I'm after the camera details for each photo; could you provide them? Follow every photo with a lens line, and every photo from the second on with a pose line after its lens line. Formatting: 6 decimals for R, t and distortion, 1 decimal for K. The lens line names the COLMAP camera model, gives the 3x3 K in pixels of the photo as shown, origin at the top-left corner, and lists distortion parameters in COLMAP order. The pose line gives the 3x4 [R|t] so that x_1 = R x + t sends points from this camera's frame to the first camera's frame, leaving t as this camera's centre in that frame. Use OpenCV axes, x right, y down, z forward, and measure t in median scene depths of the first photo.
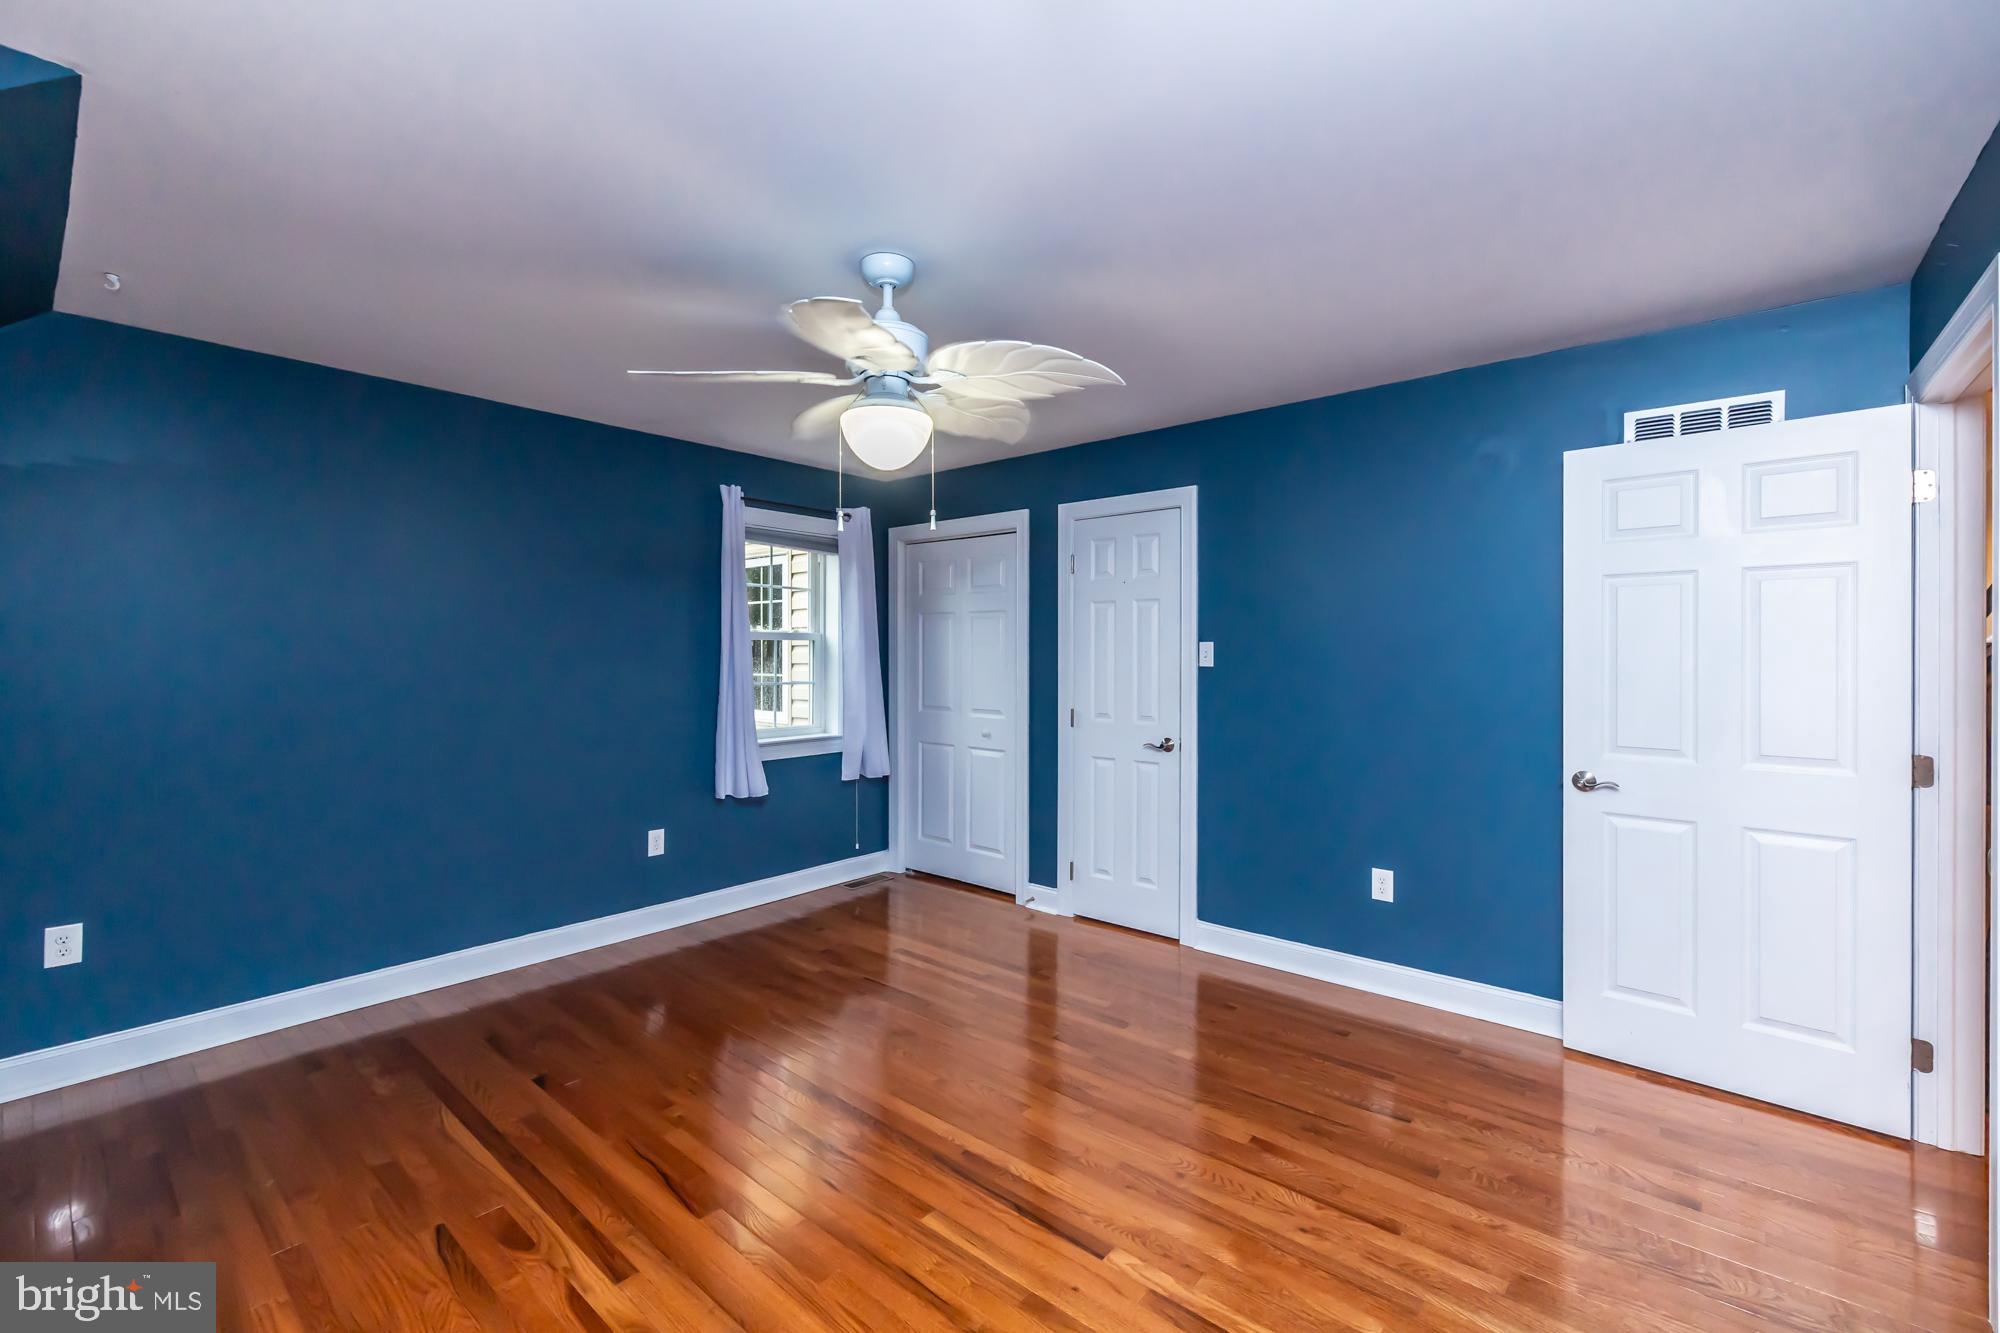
lens RADIAL K [[824.3, 0, 1000.0], [0, 824.3, 666.5], [0, 0, 1]] dist [-0.001068, -0.000170]
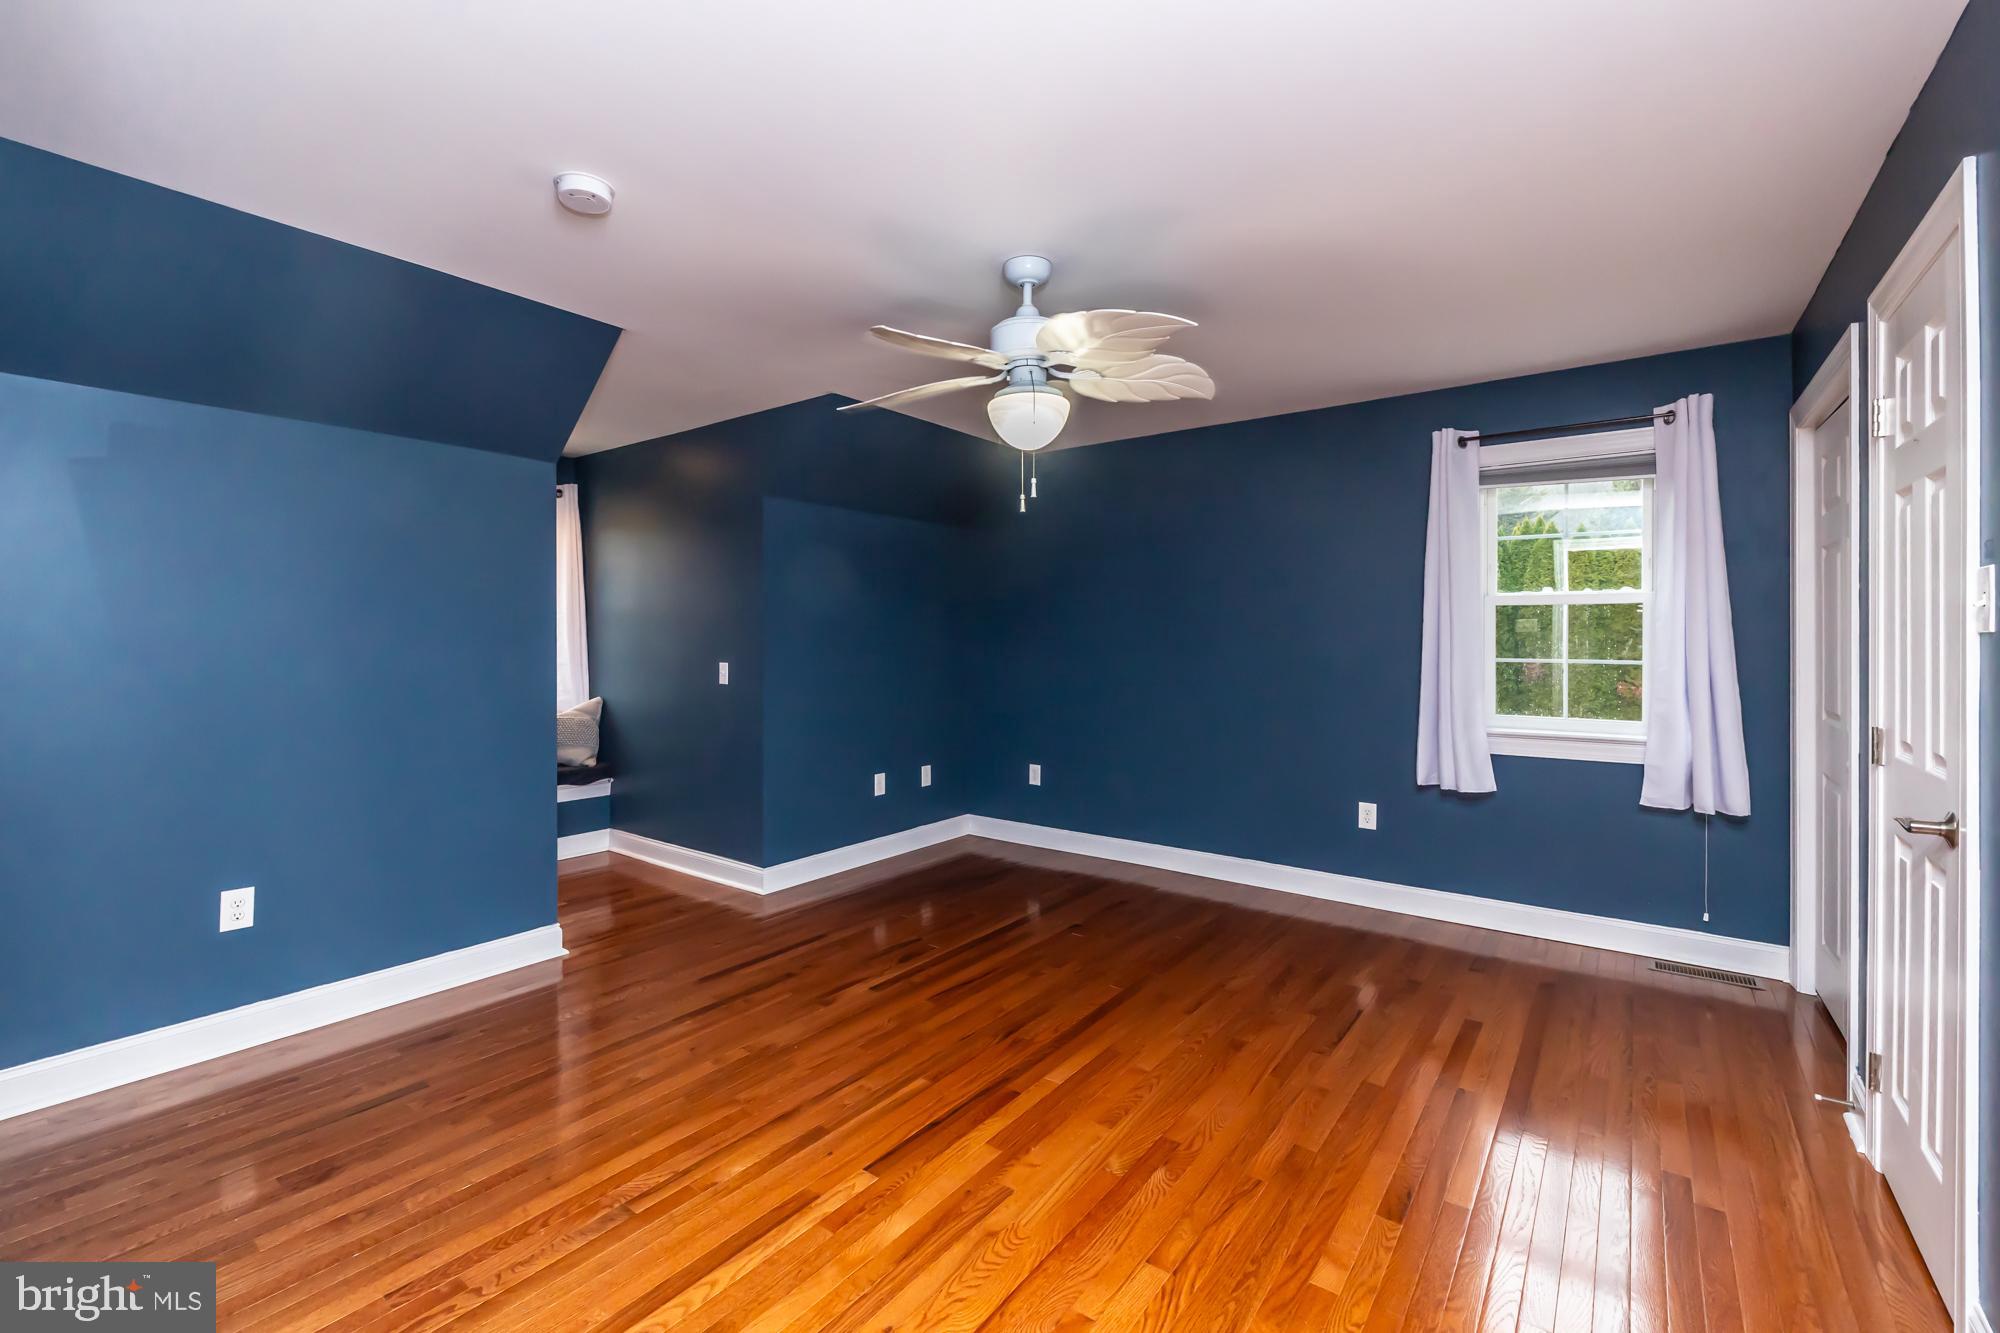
lens RADIAL K [[833.0, 0, 1000.0], [0, 833.0, 666.5], [0, 0, 1]] dist [-0.001537, -0.000296]
pose [[0.070131, 0.035345, -0.996911, 0.817327], [-0.010732, 0.999341, 0.034676, 0.006673], [0.997480, 0.008267, 0.070464, 0.737049]]
